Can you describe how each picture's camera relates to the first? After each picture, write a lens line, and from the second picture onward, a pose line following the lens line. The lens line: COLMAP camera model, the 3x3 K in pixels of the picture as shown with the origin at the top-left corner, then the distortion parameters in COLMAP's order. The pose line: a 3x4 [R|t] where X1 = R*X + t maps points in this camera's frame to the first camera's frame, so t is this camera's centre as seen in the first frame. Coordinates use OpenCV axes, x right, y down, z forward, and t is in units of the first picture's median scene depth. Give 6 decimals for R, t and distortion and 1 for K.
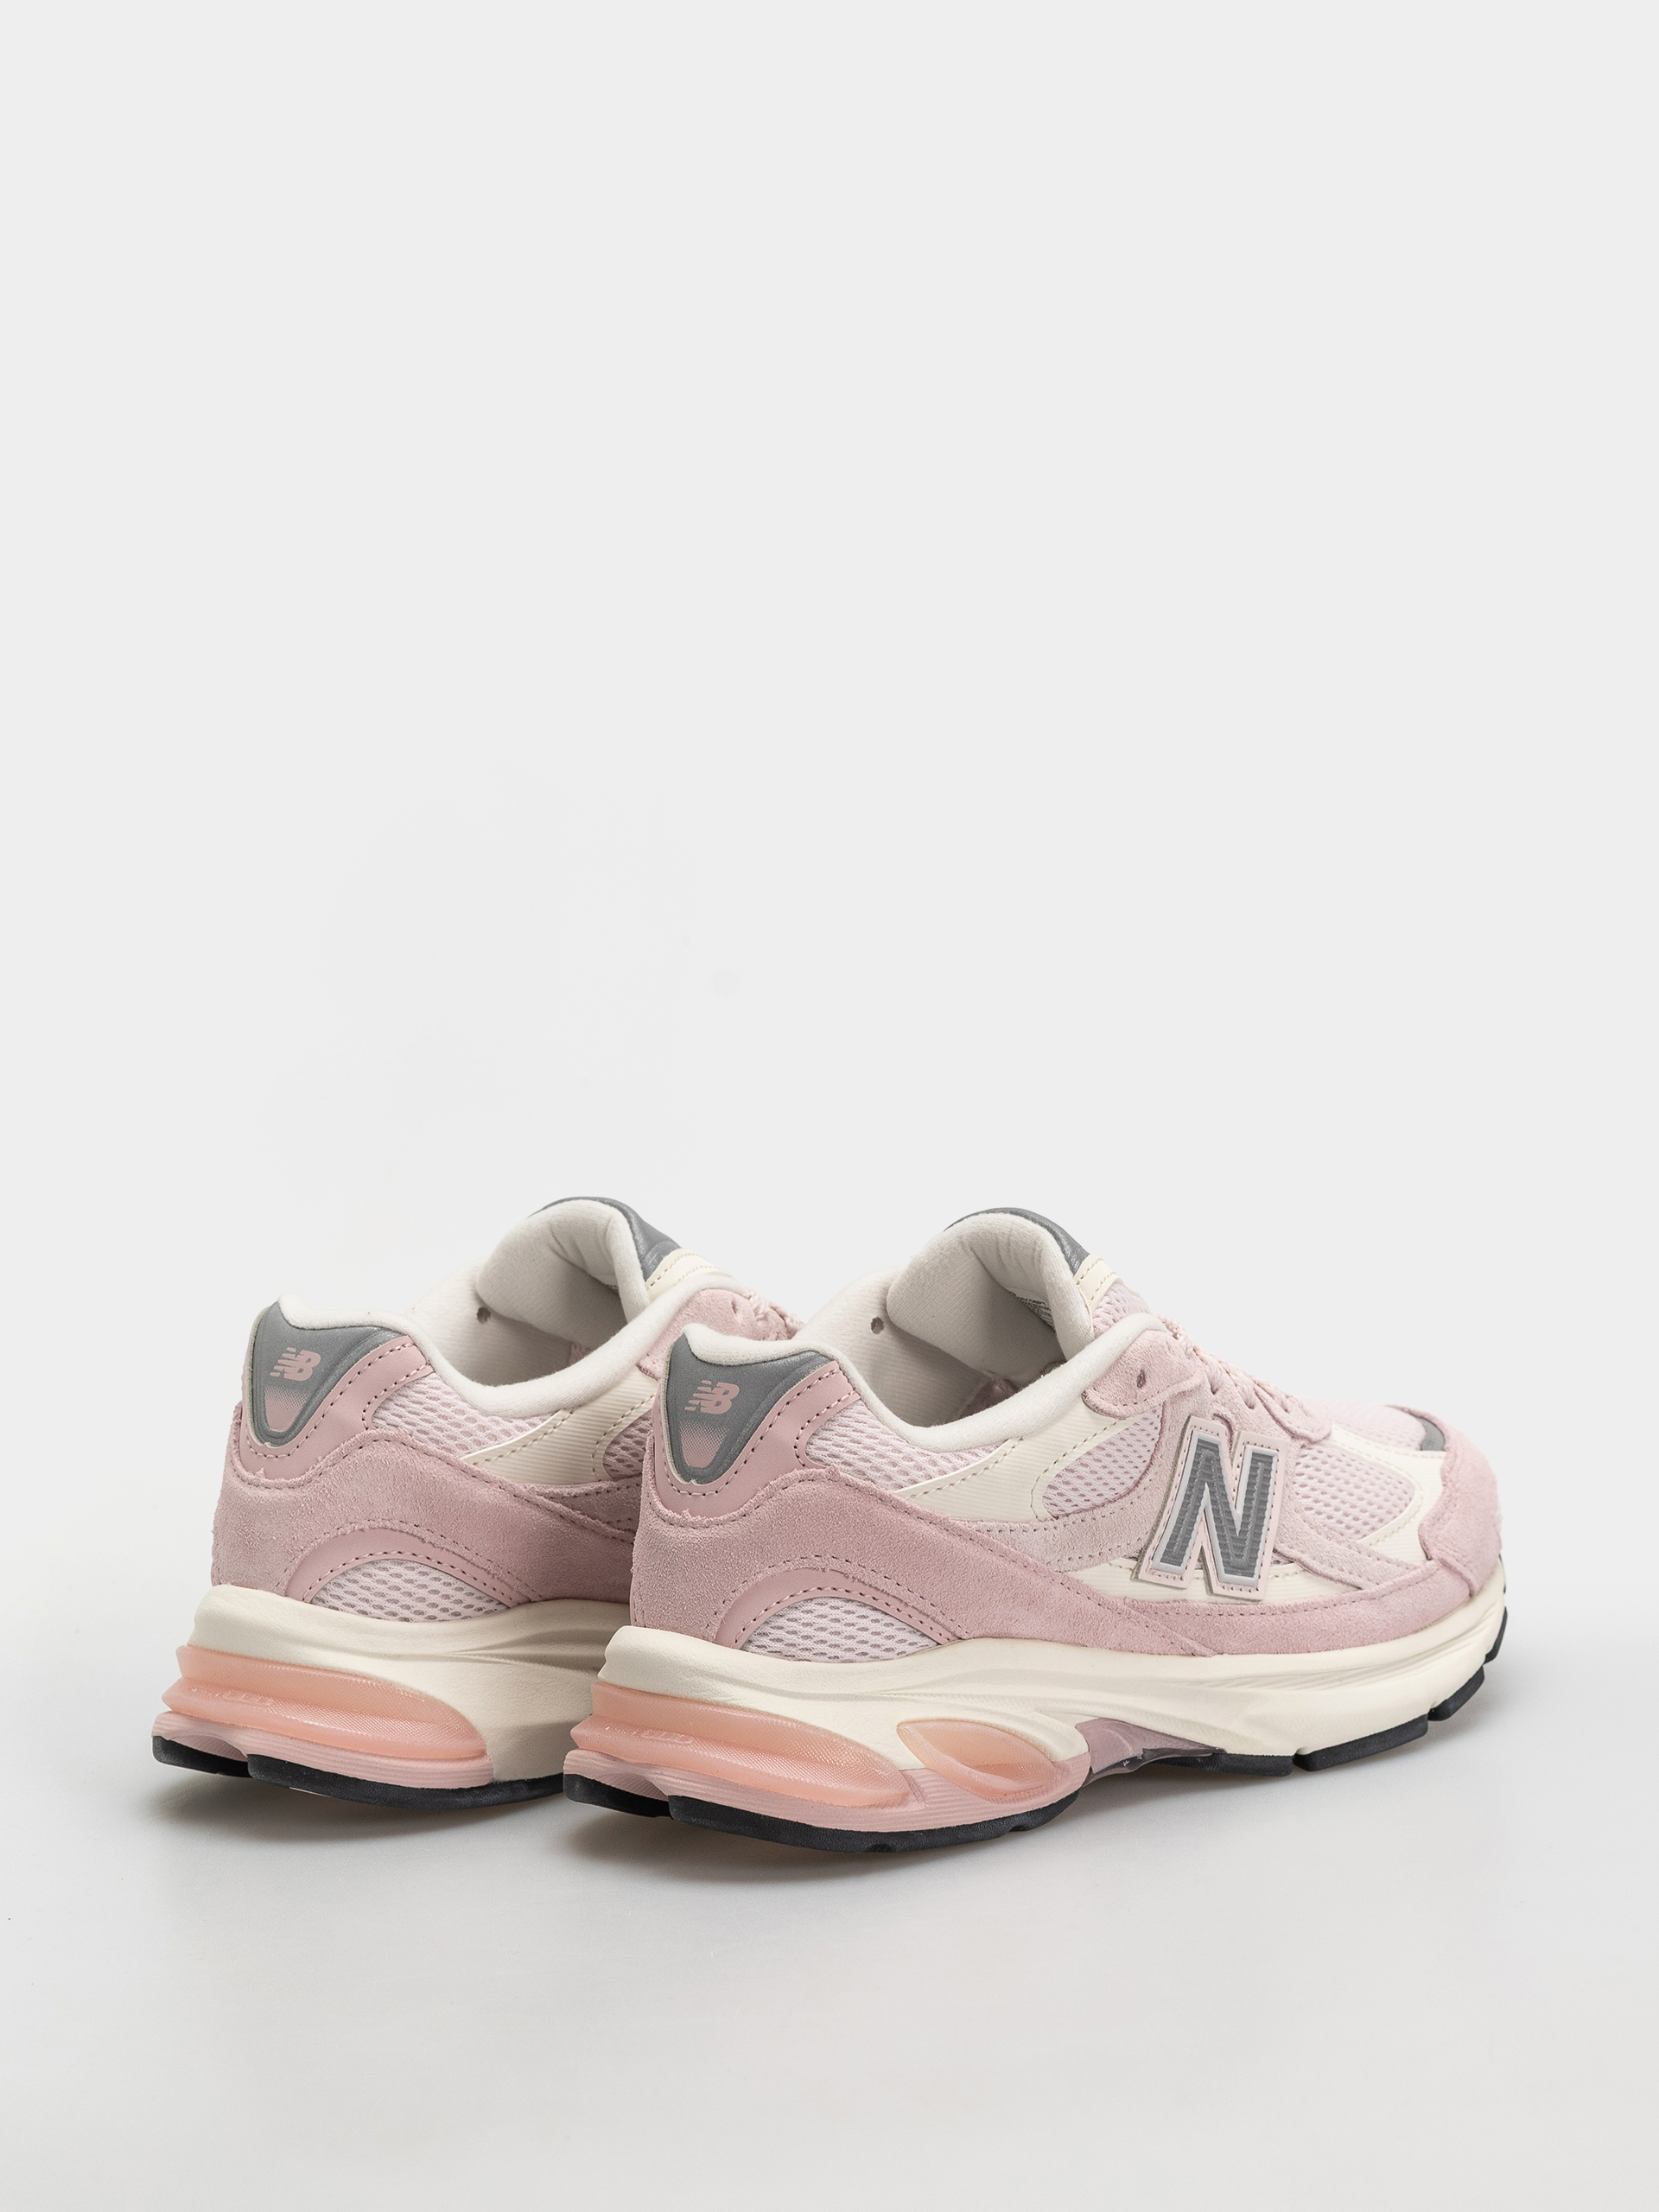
lens RADIAL K [[7069.7, 0, 829.5], [0, 7069.7, 1106.0], [0, 0, 1]] dist [-0.071359, -1.735462]
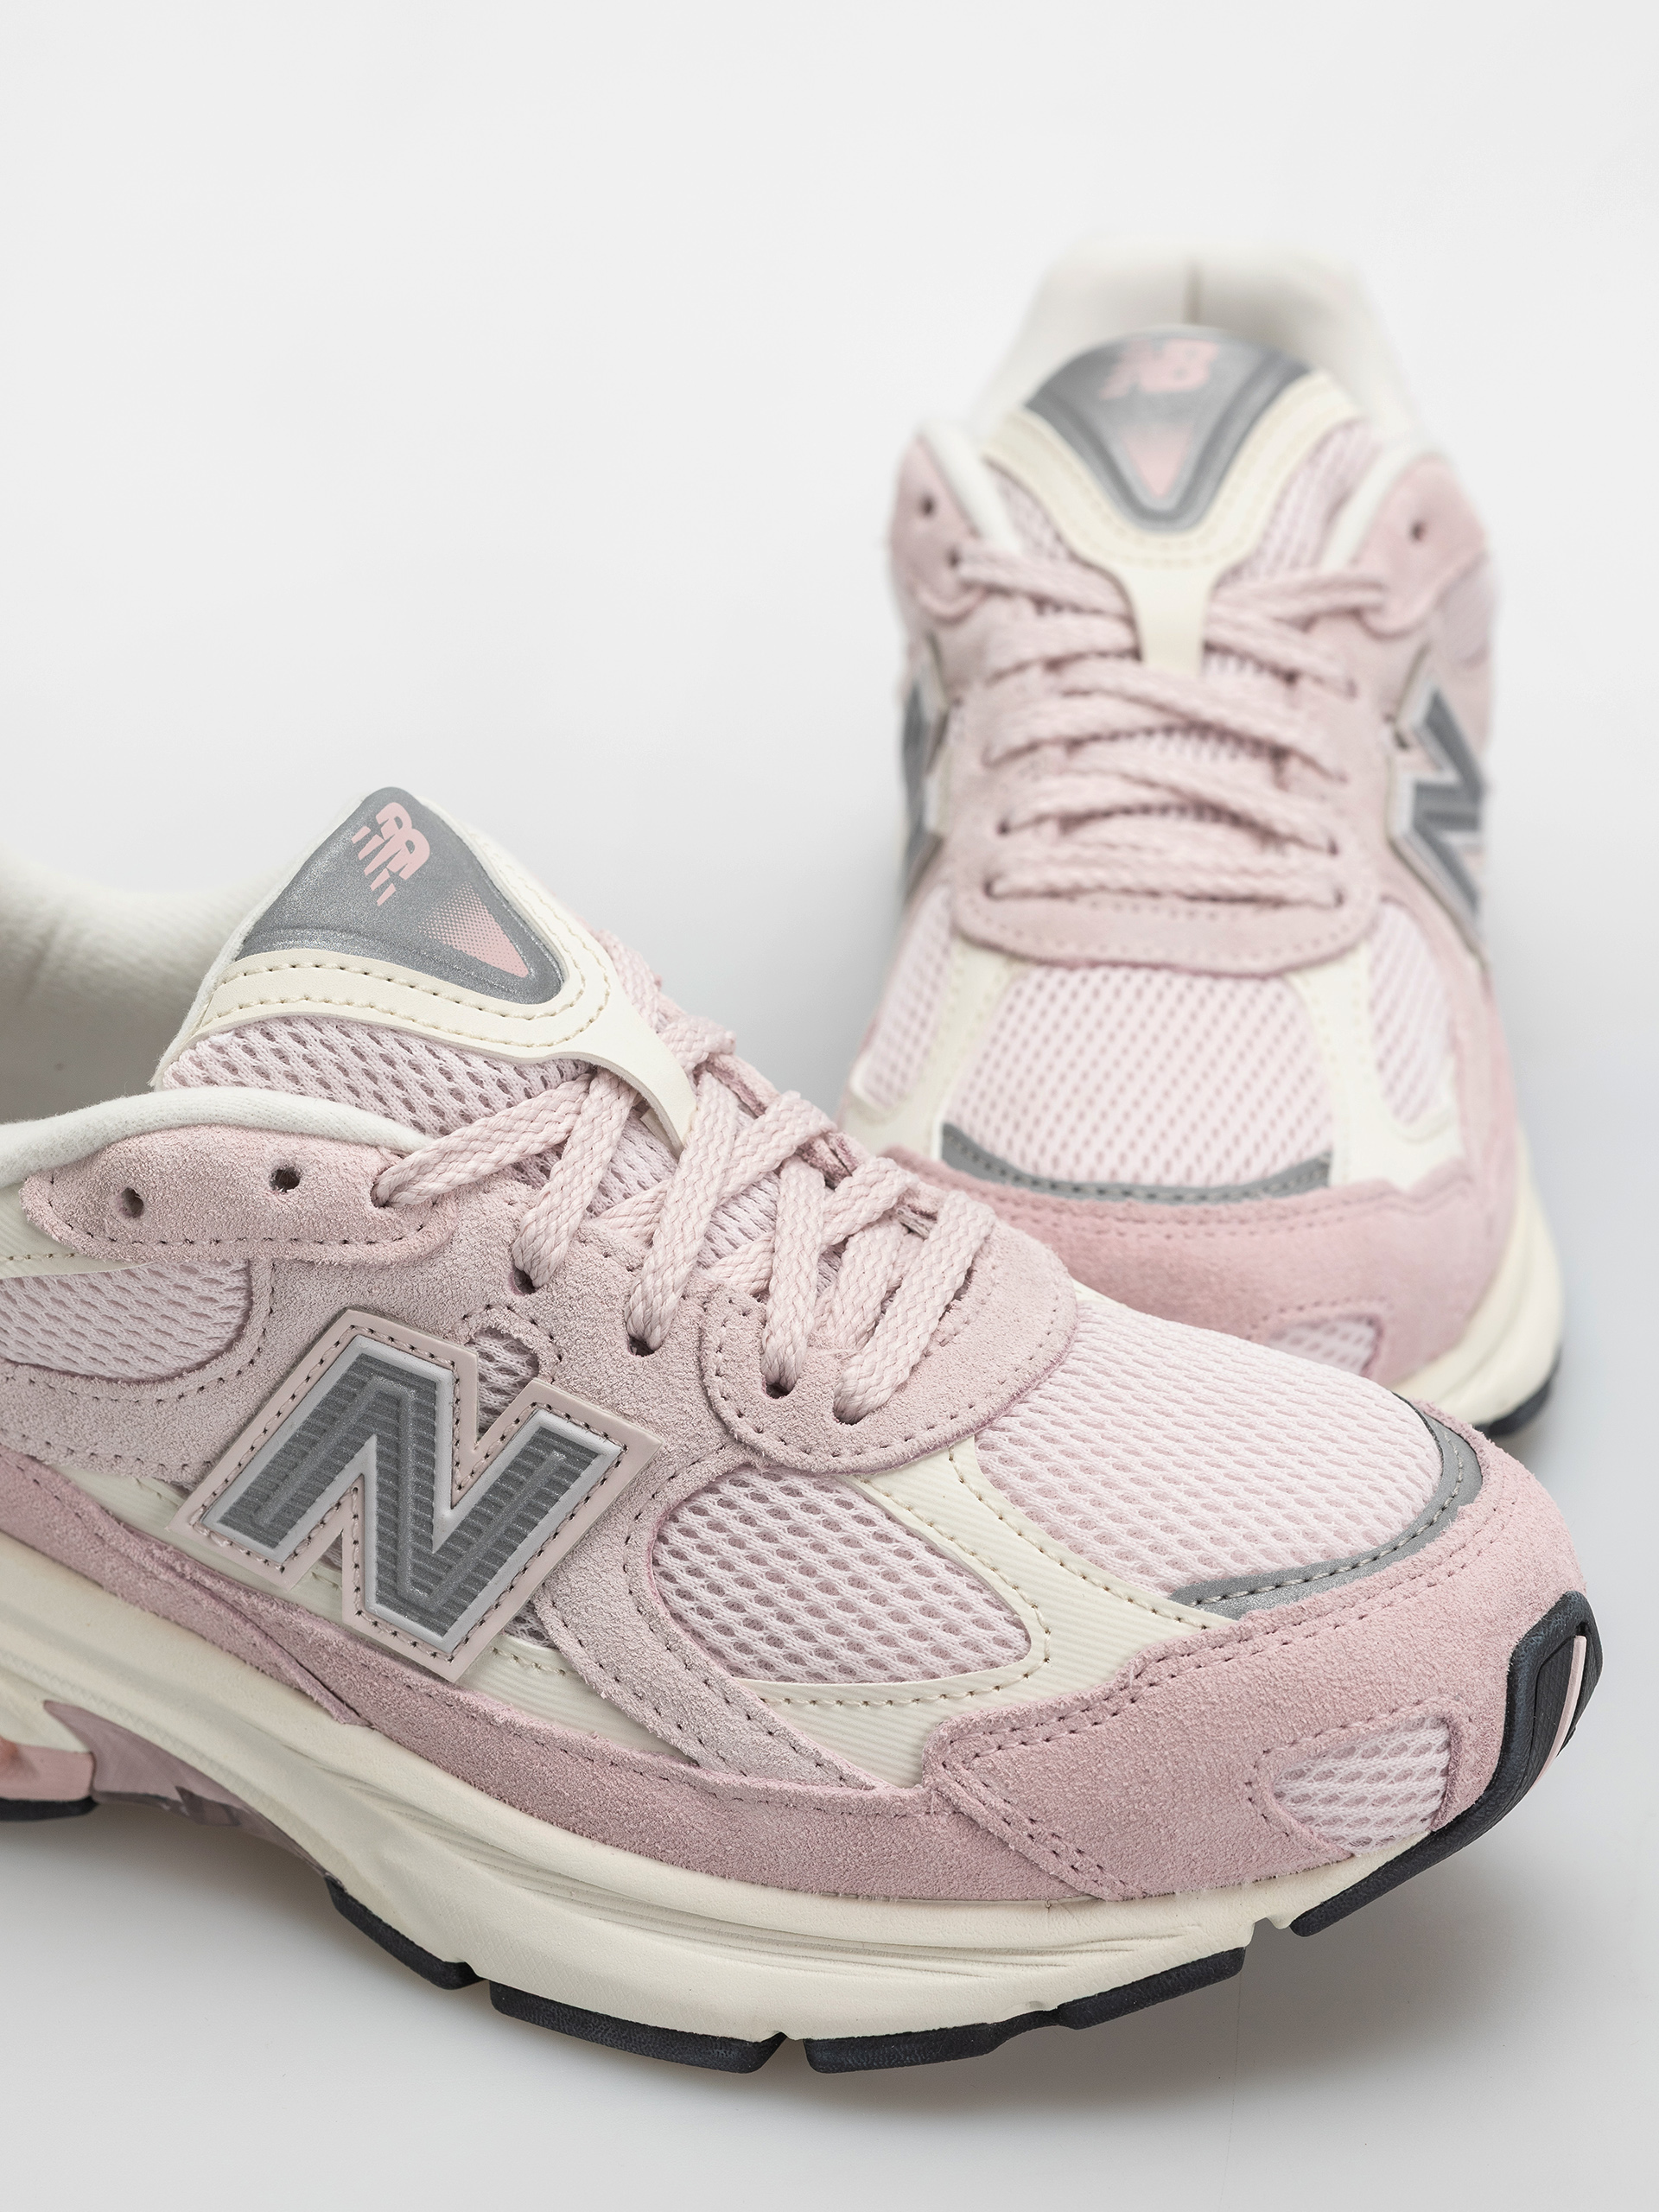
lens RADIAL K [[7069.7, 0, 829.5], [0, 7069.7, 1106.0], [0, 0, 1]] dist [-0.071359, -1.735462]
pose [[0.345949, 0.439664, -0.828863, 0.497803], [-0.119939, 0.896887, 0.425686, -0.199450], [0.930556, -0.047853, 0.363010, 0.857407]]
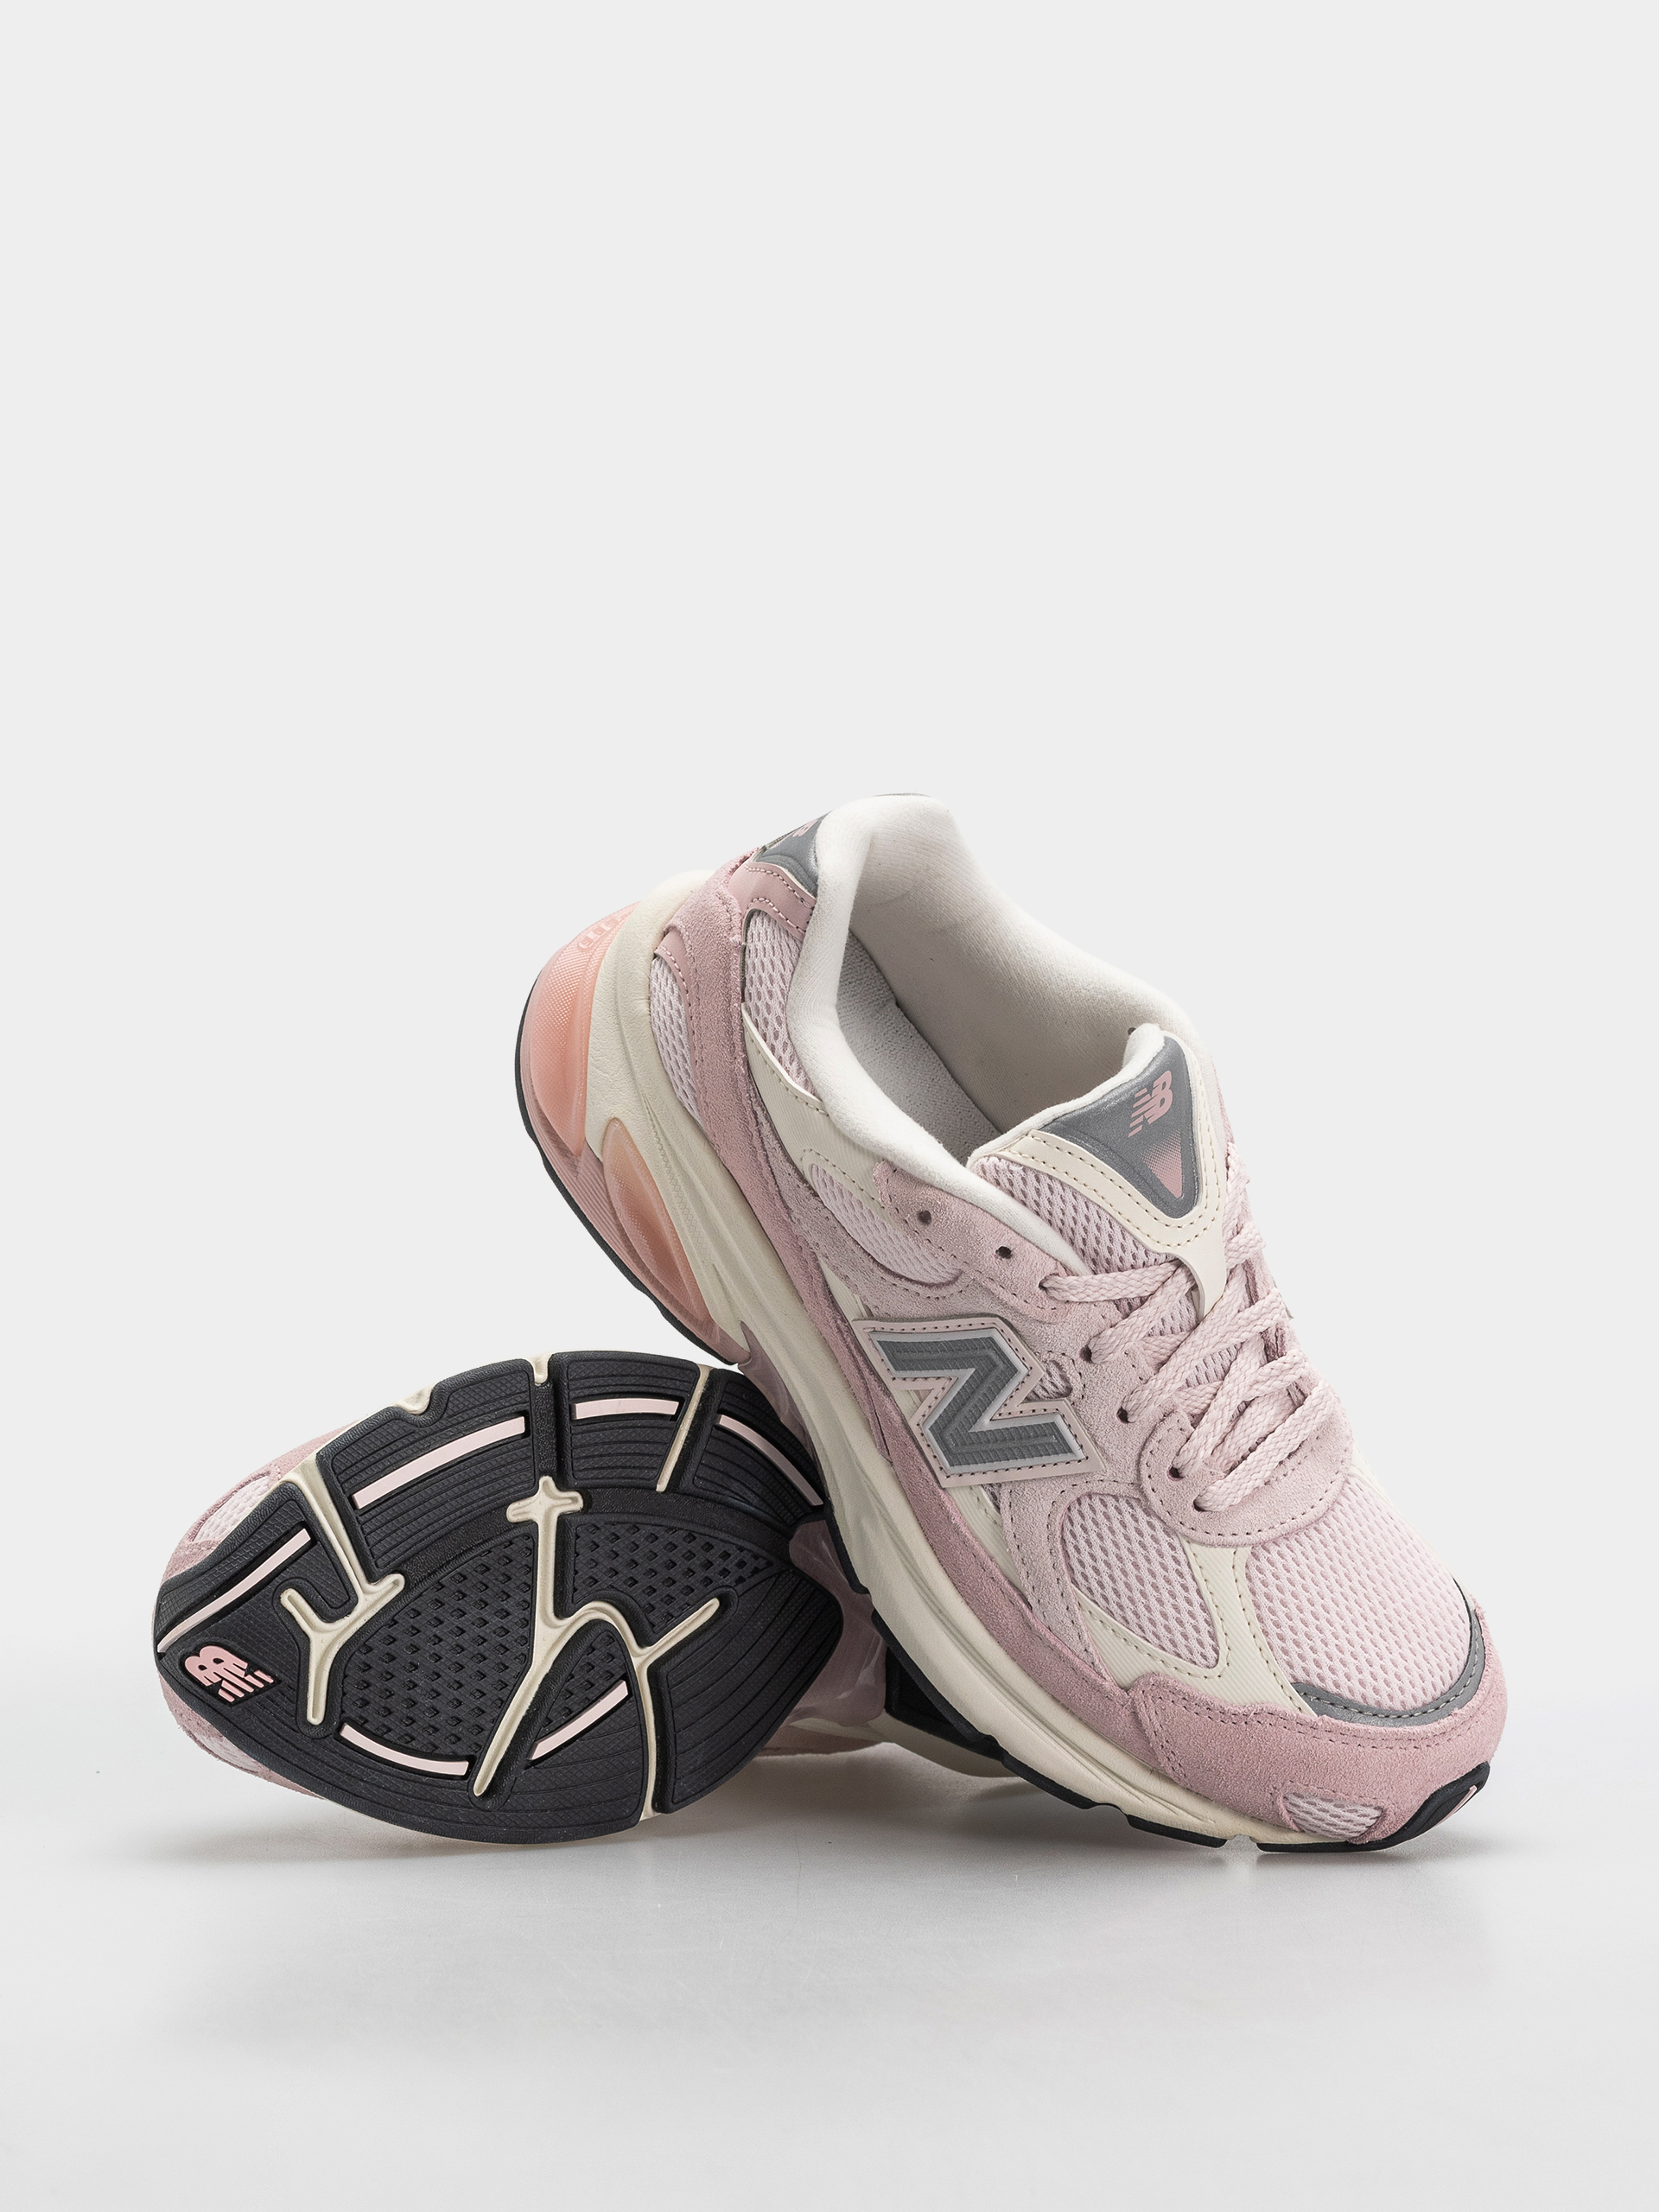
lens RADIAL K [[7069.7, 0, 829.5], [0, 7069.7, 1106.0], [0, 0, 1]] dist [-0.071359, -1.735462]
pose [[-0.023586, 0.824379, -0.565547, 0.574658], [-0.505410, 0.478255, 0.718215, -0.651126], [0.862557, 0.302773, 0.405369, 0.595838]]
